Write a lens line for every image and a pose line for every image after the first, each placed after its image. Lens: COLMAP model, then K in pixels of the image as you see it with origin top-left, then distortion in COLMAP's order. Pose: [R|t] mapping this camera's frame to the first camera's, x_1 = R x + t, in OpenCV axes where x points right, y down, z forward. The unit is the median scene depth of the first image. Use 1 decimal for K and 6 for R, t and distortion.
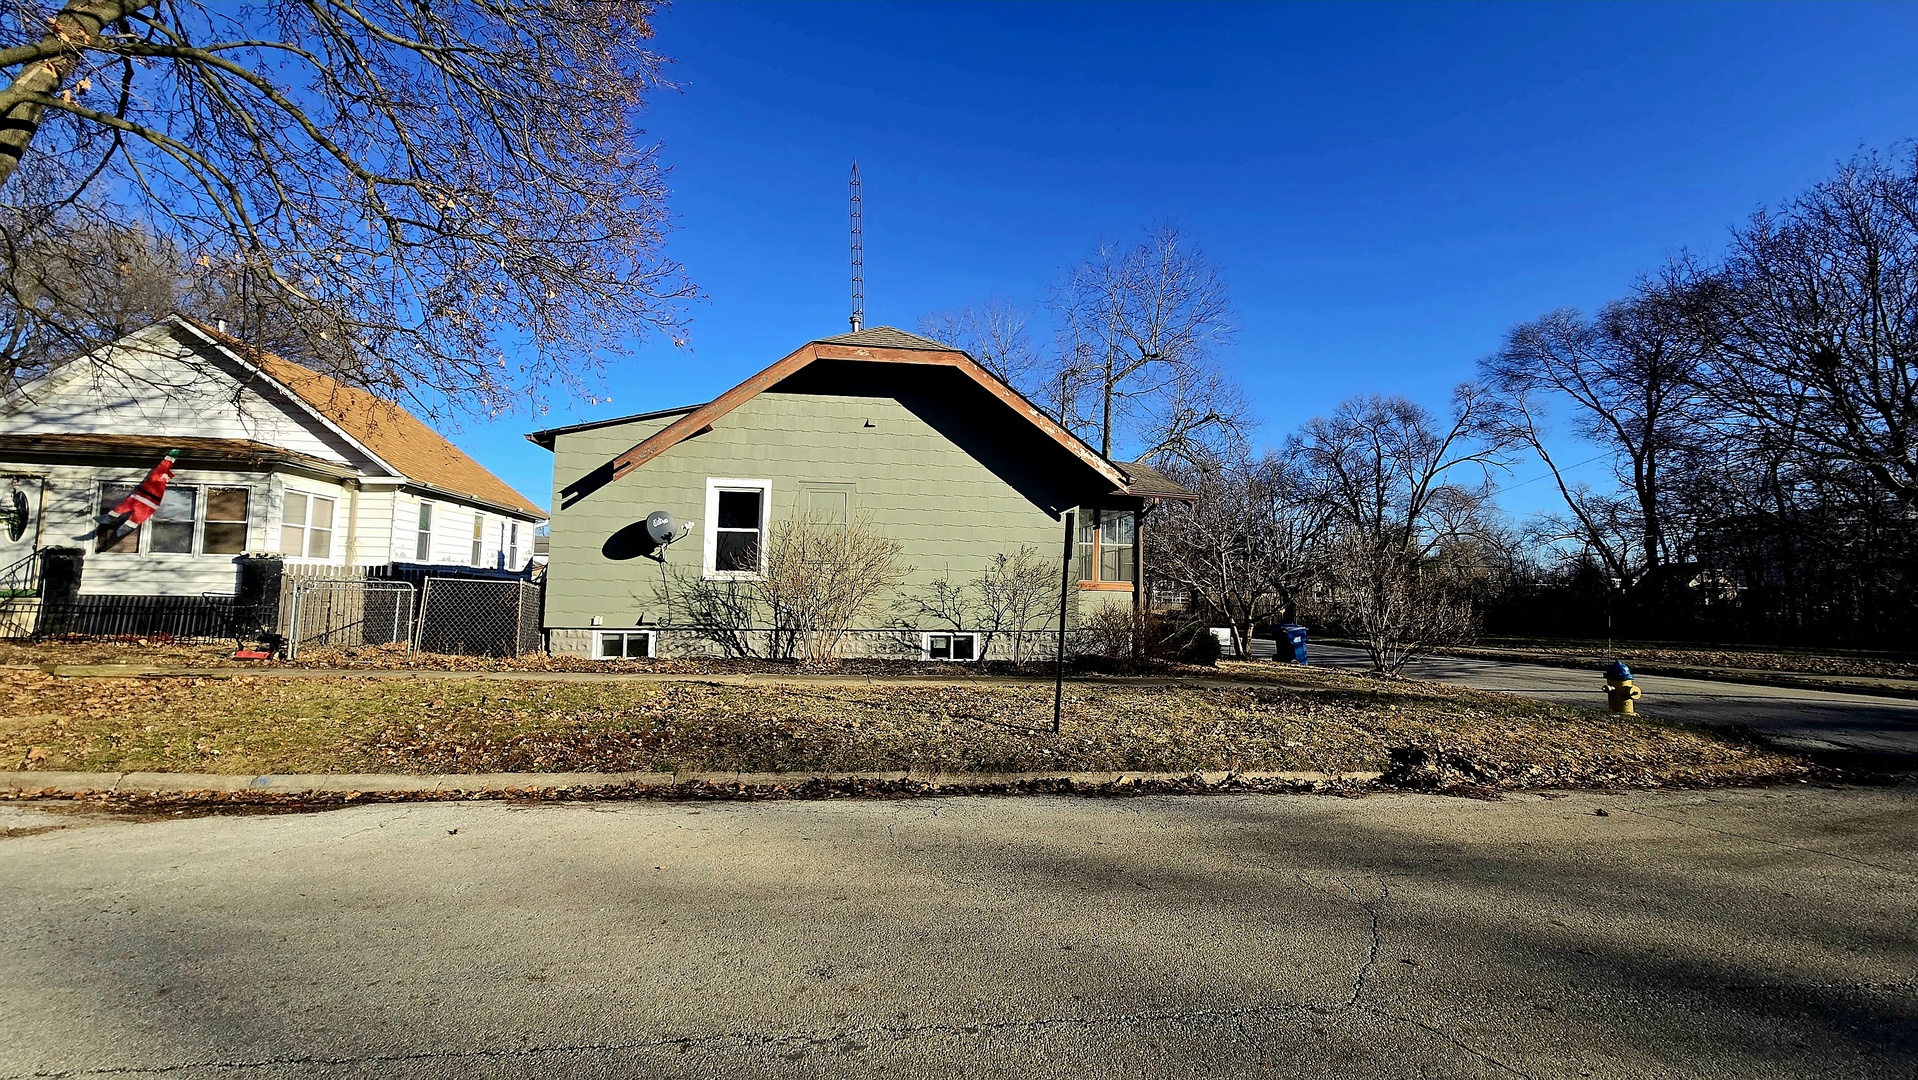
lens RADIAL K [[782.5, 0, 957.8], [0, 782.5, 537.1], [0, 0, 1]] dist [-0.009288, 0.000598]
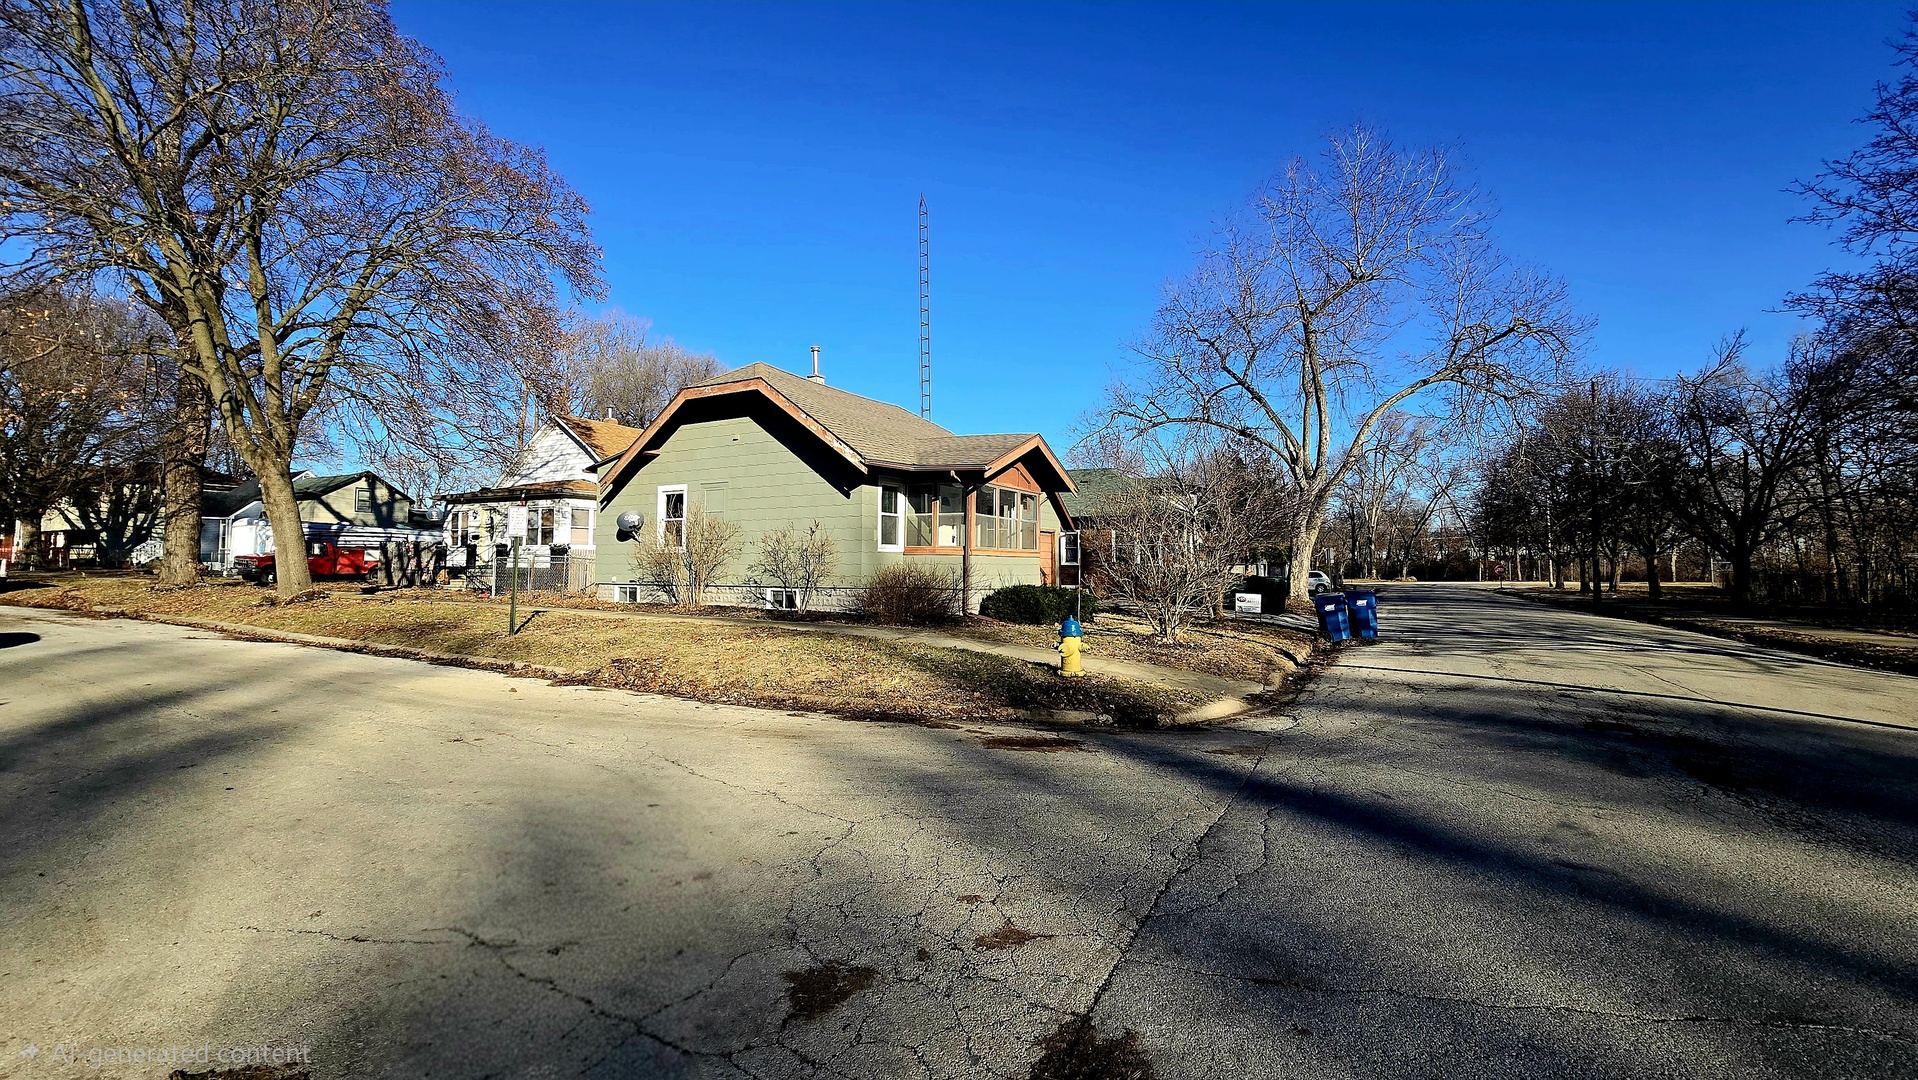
lens RADIAL K [[782.5, 0, 951.1], [0, 782.5, 544.0], [0, 0, 1]] dist [-0.009288, 0.000598]
pose [[0.793653, -0.028390, -0.607709, 1.033768], [0.055705, 0.998106, 0.026121, 0.028368], [0.605816, -0.054583, 0.793730, 0.122742]]
